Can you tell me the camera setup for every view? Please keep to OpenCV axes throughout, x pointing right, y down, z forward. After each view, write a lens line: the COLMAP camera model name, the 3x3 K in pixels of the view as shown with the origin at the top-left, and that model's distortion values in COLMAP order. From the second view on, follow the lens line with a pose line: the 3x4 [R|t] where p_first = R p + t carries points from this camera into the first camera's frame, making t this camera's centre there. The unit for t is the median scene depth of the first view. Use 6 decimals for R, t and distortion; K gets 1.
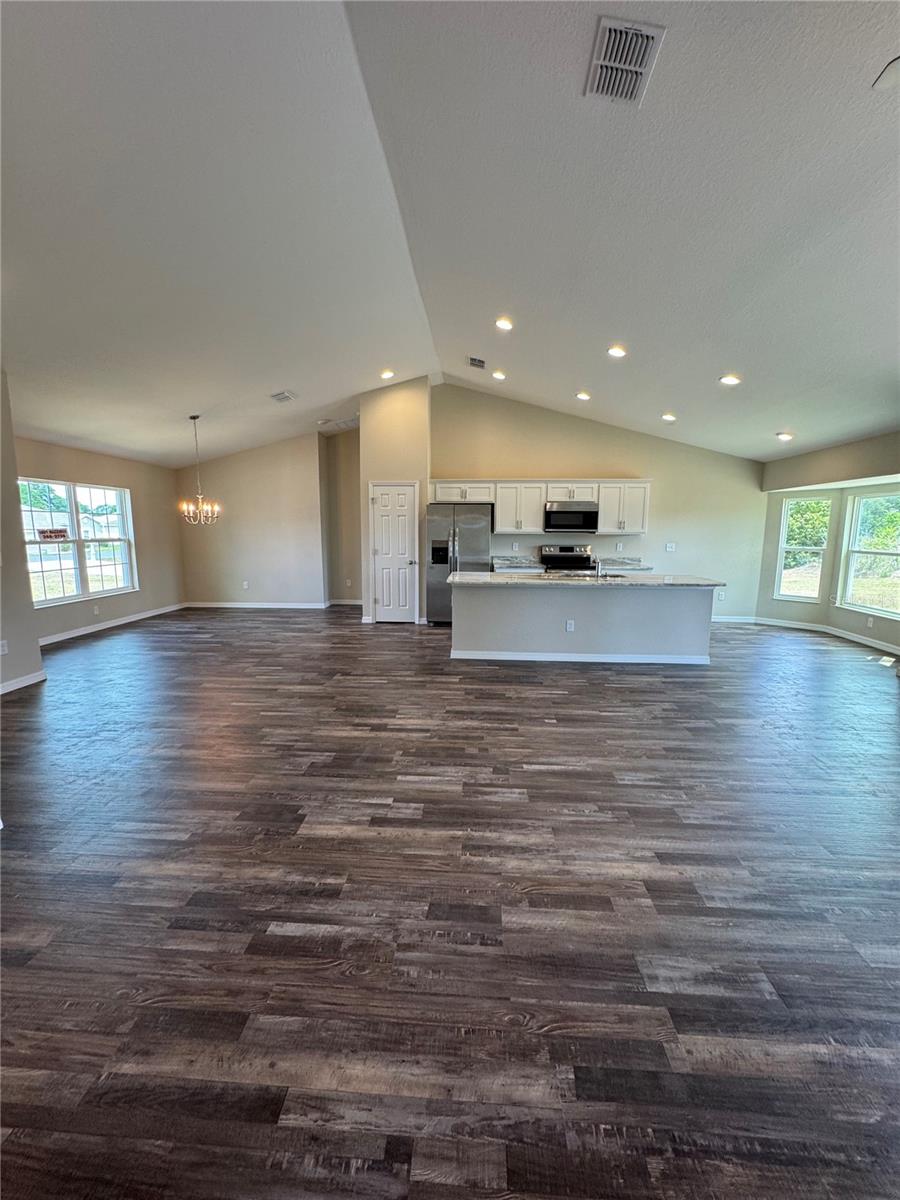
lens RADIAL K [[481.4, 0, 450.8], [0, 481.4, 600.8], [0, 0, 1]] dist [-0.005826, 0.001456]
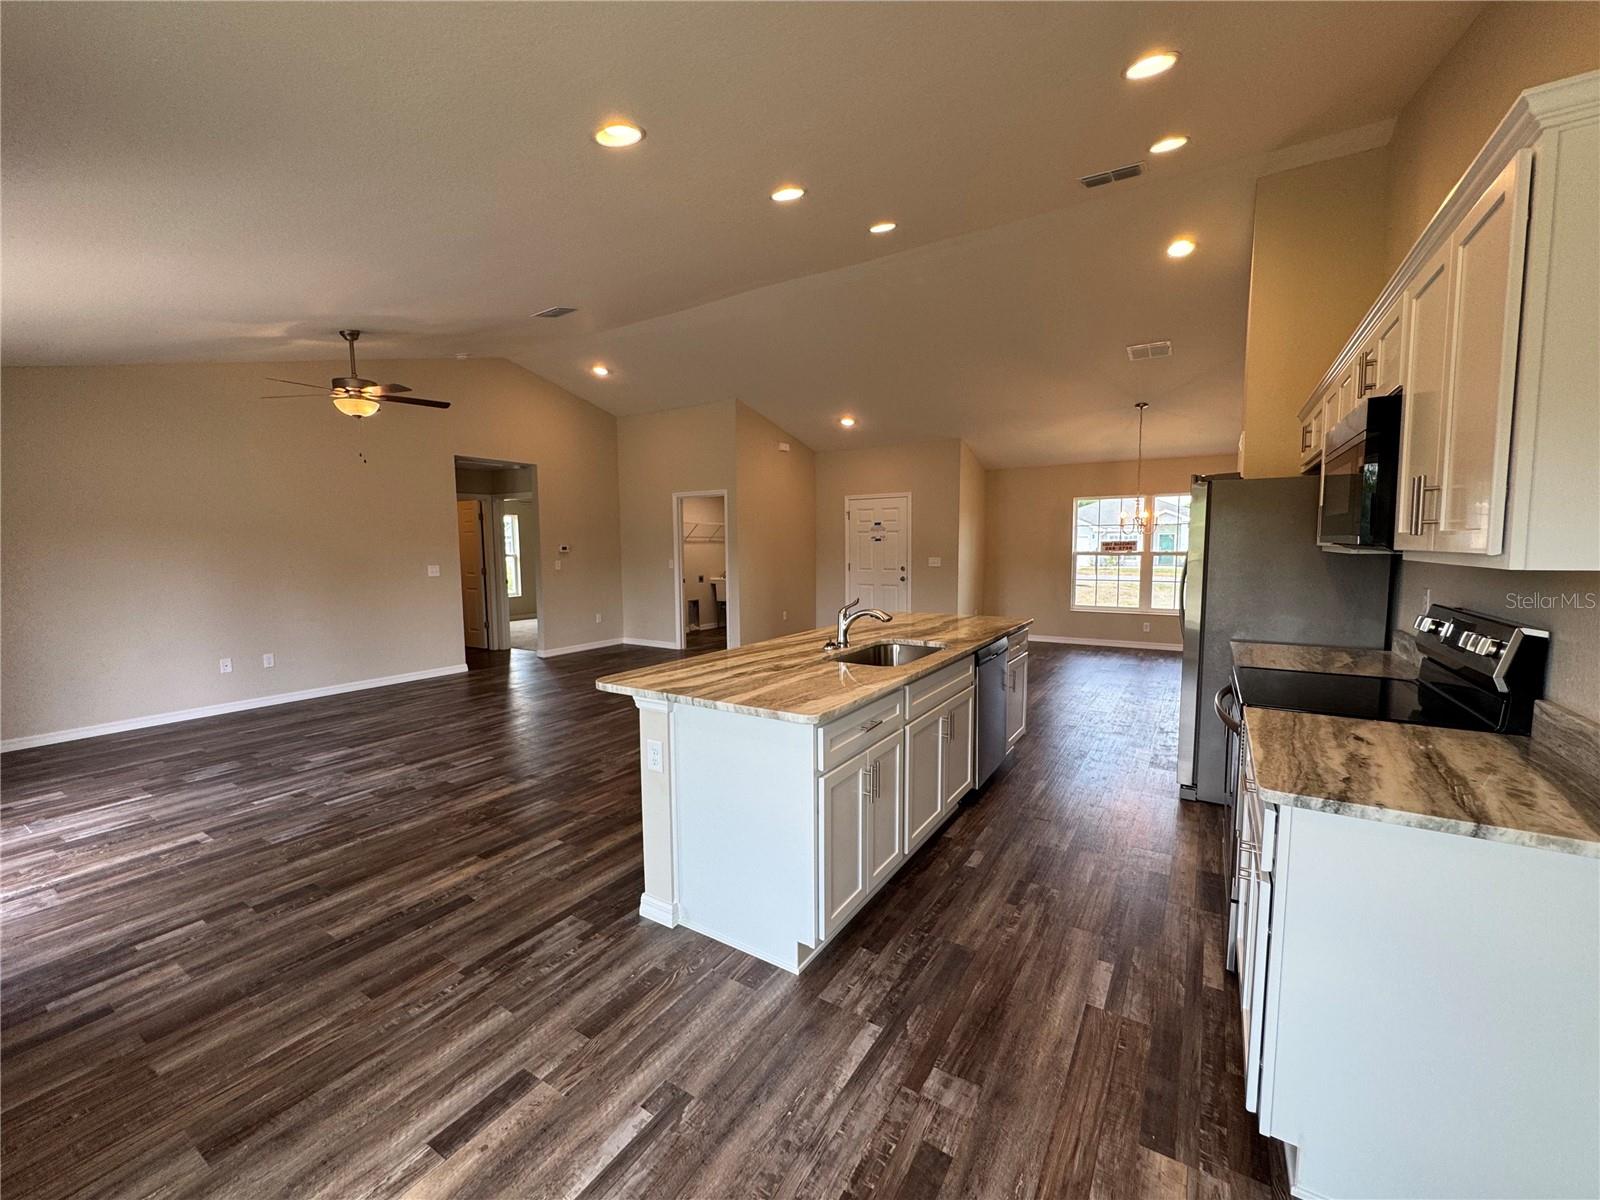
lens RADIAL K [[641.9, 0, 799.6], [0, 641.9, 601.4], [0, 0, 1]] dist [-0.005826, 0.001456]
pose [[-0.481366, 0.078988, -0.872953, 0.707506], [-0.123347, 0.979916, 0.156683, -0.149458], [0.867797, 0.183098, -0.461955, 1.031576]]
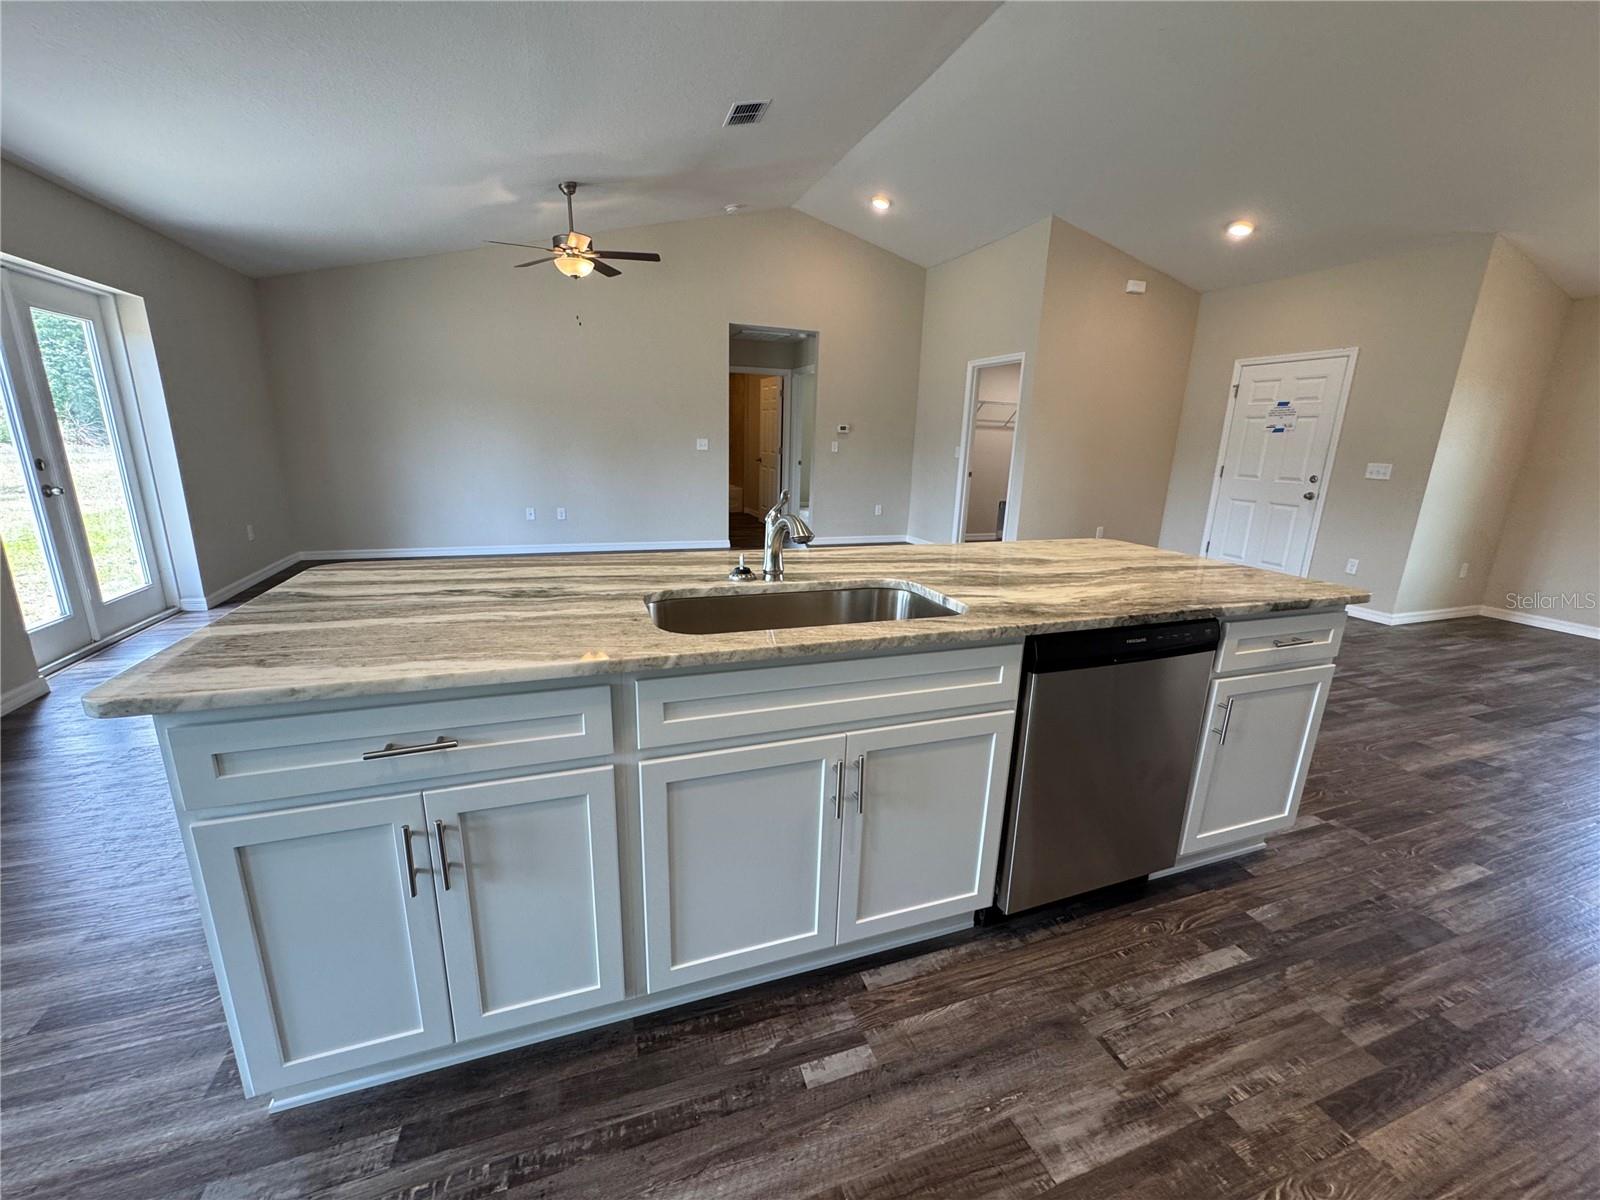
lens RADIAL K [[641.9, 0, 800.6], [0, 641.9, 600.9], [0, 0, 1]] dist [-0.005826, 0.001456]
pose [[-0.915287, 0.070251, -0.396628, 0.355042], [-0.092743, 0.921464, 0.377231, -0.137607], [0.391979, 0.382059, -0.836889, 1.077389]]
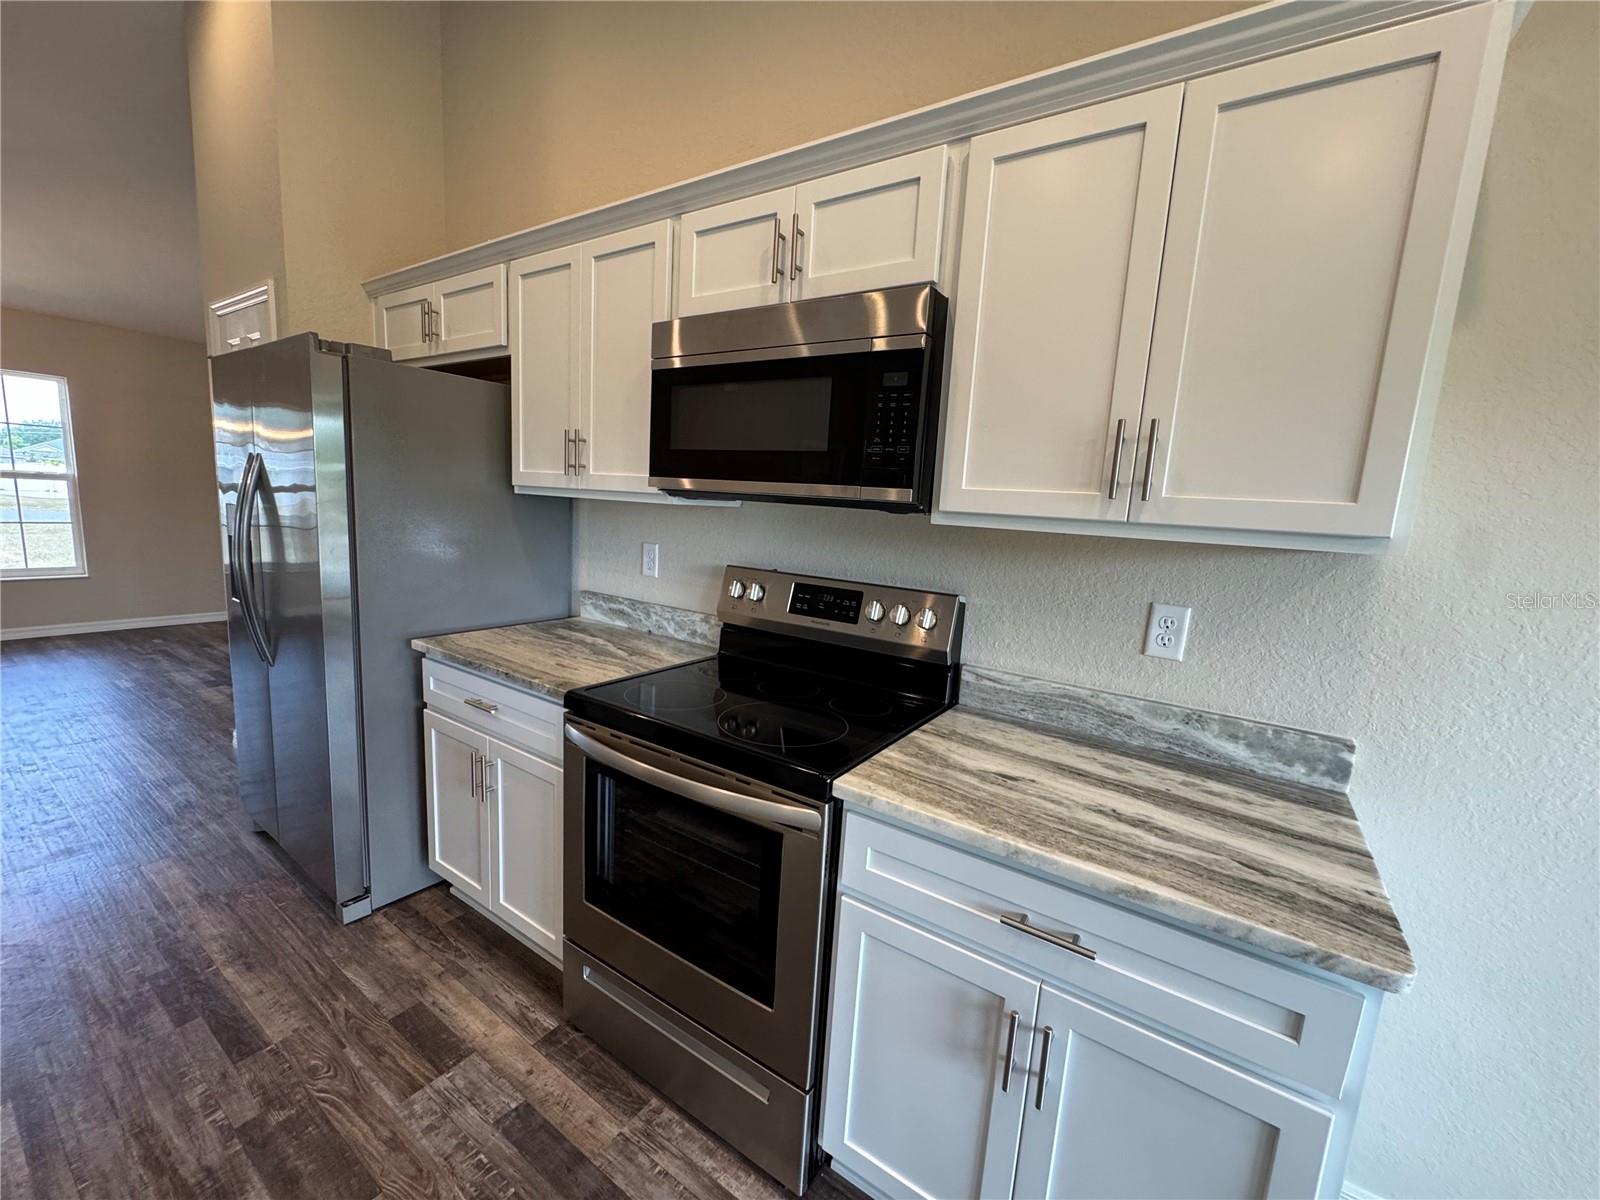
lens RADIAL K [[641.9, 0, 802.7], [0, 641.9, 599.5], [0, 0, 1]] dist [-0.005826, 0.001456]
pose [[0.862590, 0.121801, -0.491023, 0.409871], [-0.130406, 0.991318, 0.016816, -0.129221], [0.488808, 0.049527, 0.870984, 0.922544]]
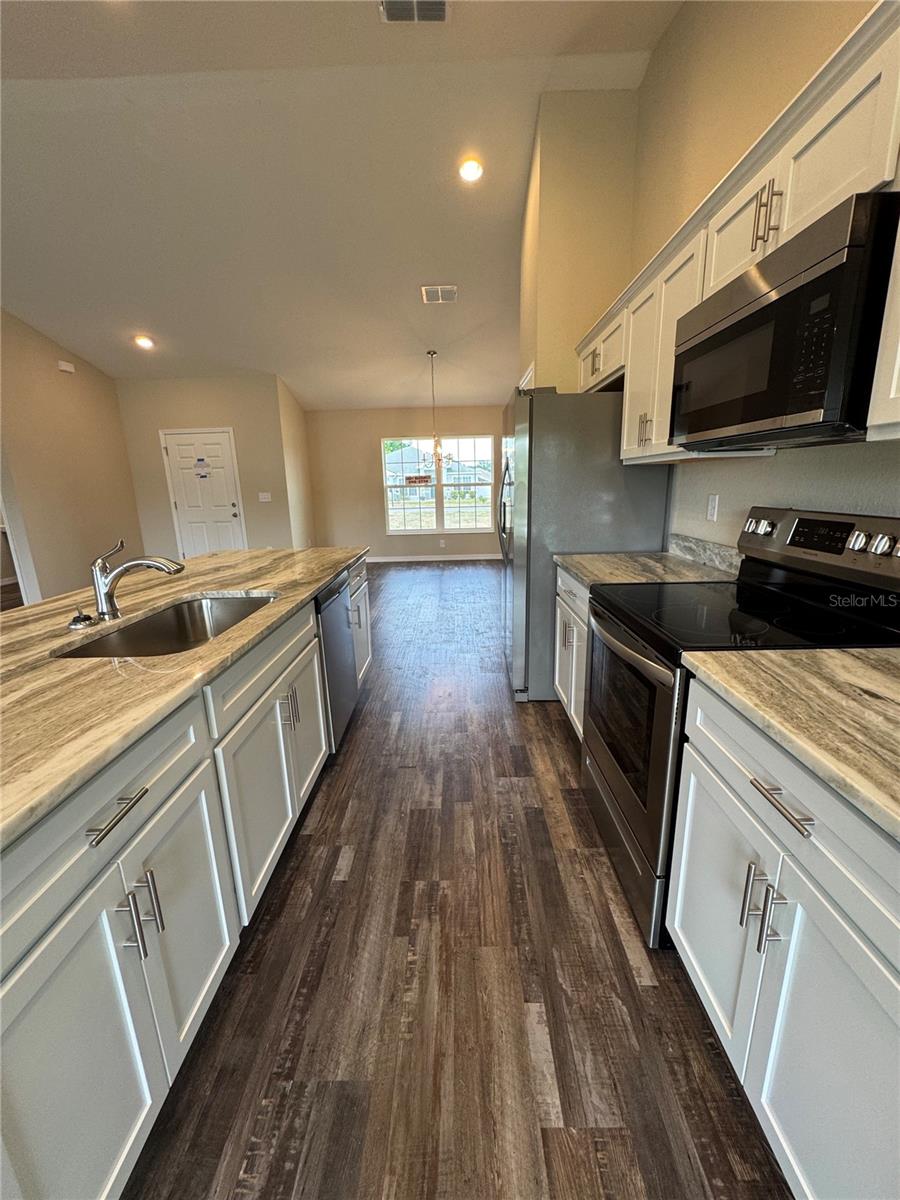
lens RADIAL K [[481.4, 0, 449.4], [0, 481.4, 600.5], [0, 0, 1]] dist [-0.005826, 0.001456]
pose [[0.052684, 0.233965, -0.970817, 0.496806], [-0.123245, 0.966258, 0.226178, -0.124412], [0.990977, 0.107732, 0.079741, 0.984757]]
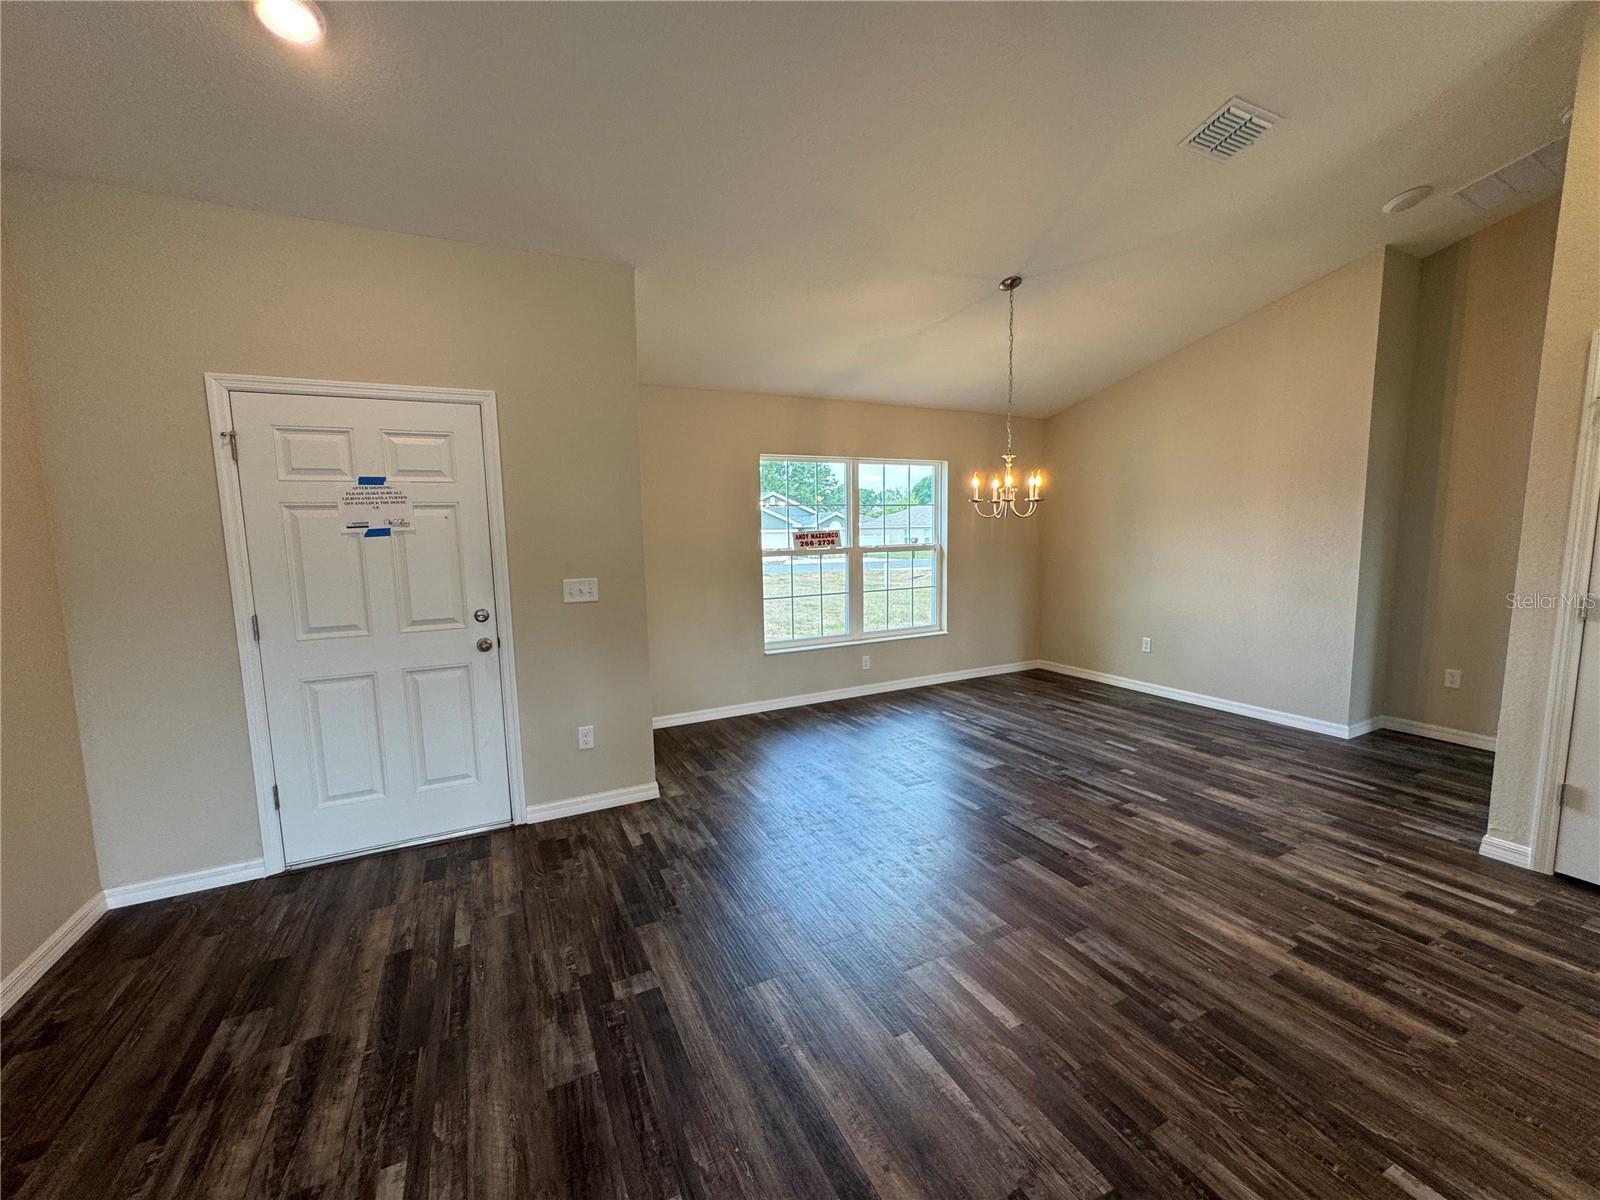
lens RADIAL K [[641.9, 0, 801.5], [0, 641.9, 600.9], [0, 0, 1]] dist [-0.005826, 0.001456]
pose [[0.507123, 0.083925, -0.857778, -0.090272], [-0.106676, 0.993707, 0.034157, -0.081597], [0.855246, 0.074182, 0.512885, 0.529970]]
